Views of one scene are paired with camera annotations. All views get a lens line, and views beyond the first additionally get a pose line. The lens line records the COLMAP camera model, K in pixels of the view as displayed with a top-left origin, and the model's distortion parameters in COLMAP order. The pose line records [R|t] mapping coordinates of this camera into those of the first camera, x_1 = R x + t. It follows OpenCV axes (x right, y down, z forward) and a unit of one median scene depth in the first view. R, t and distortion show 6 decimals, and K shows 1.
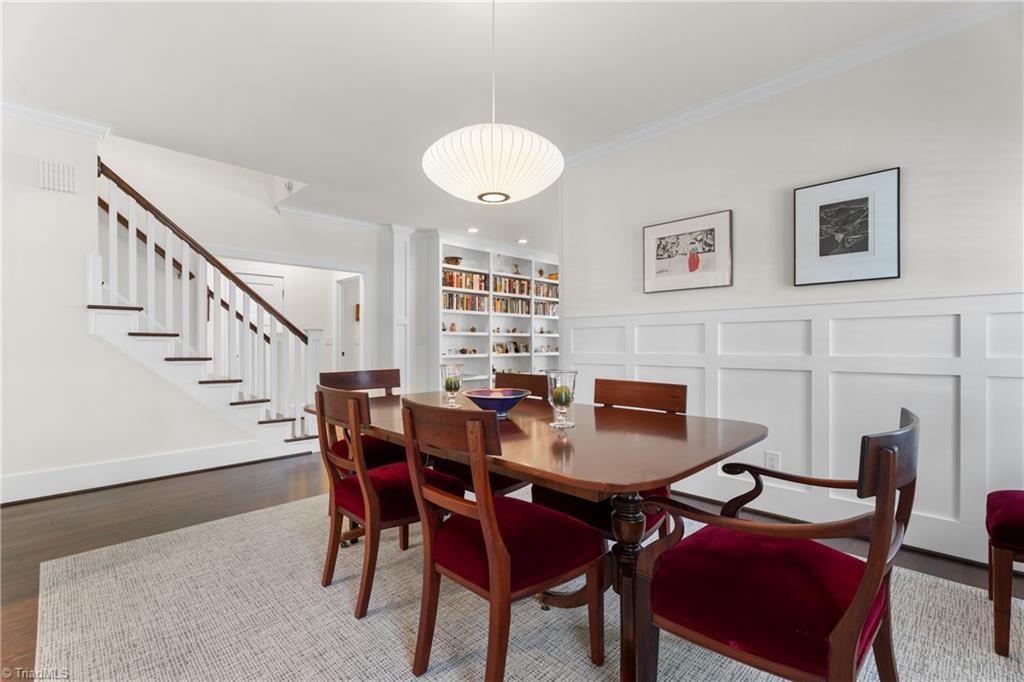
lens RADIAL K [[457.9, 0, 516.8], [0, 457.9, 341.3], [0, 0, 1]] dist [-0.000061, -0.000130]
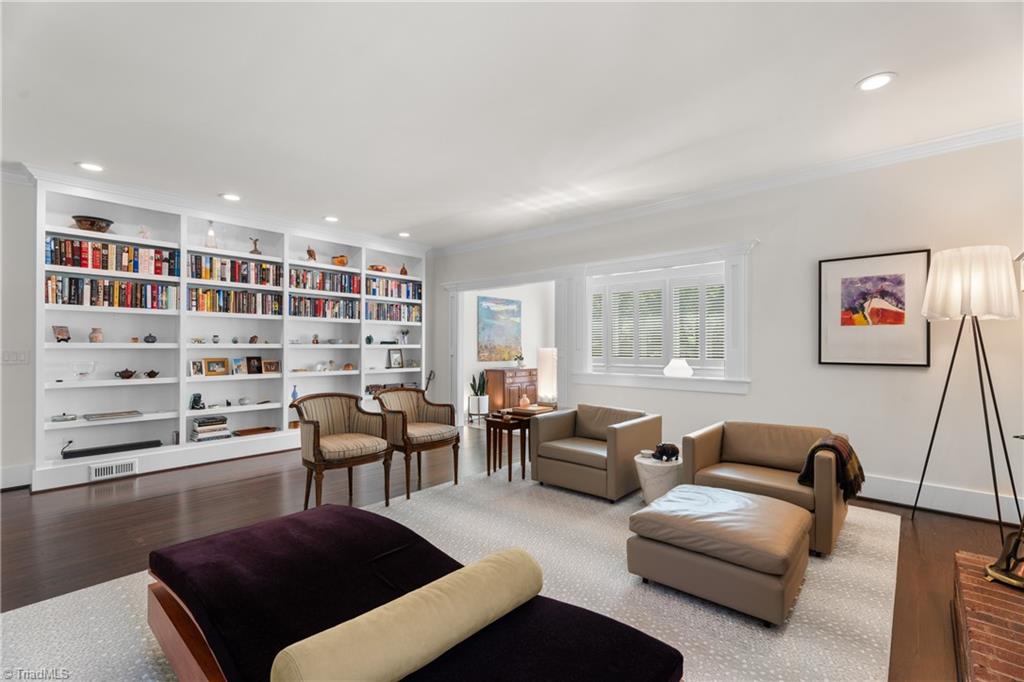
lens RADIAL K [[454.0, 0, 510.0], [0, 454.0, 340.0], [0, 0, 1]] dist [0.001069, -0.000188]
pose [[0.998425, -0.012252, 0.054743, 0.338156], [0.013723, 0.999553, -0.026578, -0.000972], [-0.054393, 0.027287, 0.998147, 0.346242]]
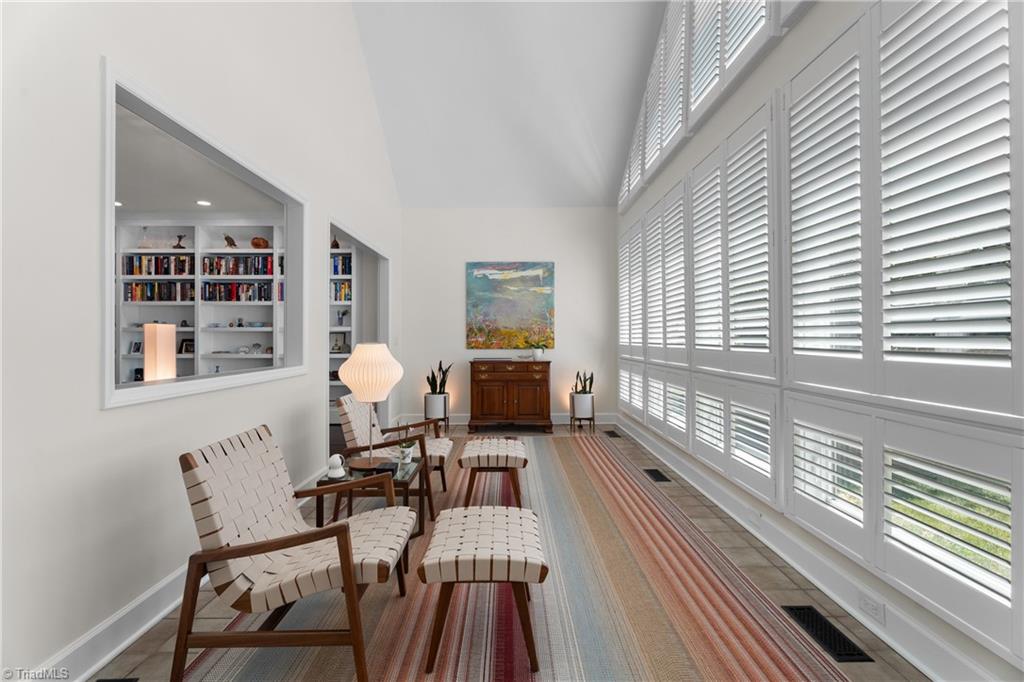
lens RADIAL K [[454.0, 0, 510.0], [0, 454.0, 340.0], [0, 0, 1]] dist [0.001069, -0.000188]
pose [[0.706027, -0.002840, -0.708179, 0.937326], [0.002267, 0.999996, -0.001750, 0.006000], [0.708181, -0.000369, 0.706031, 0.887198]]
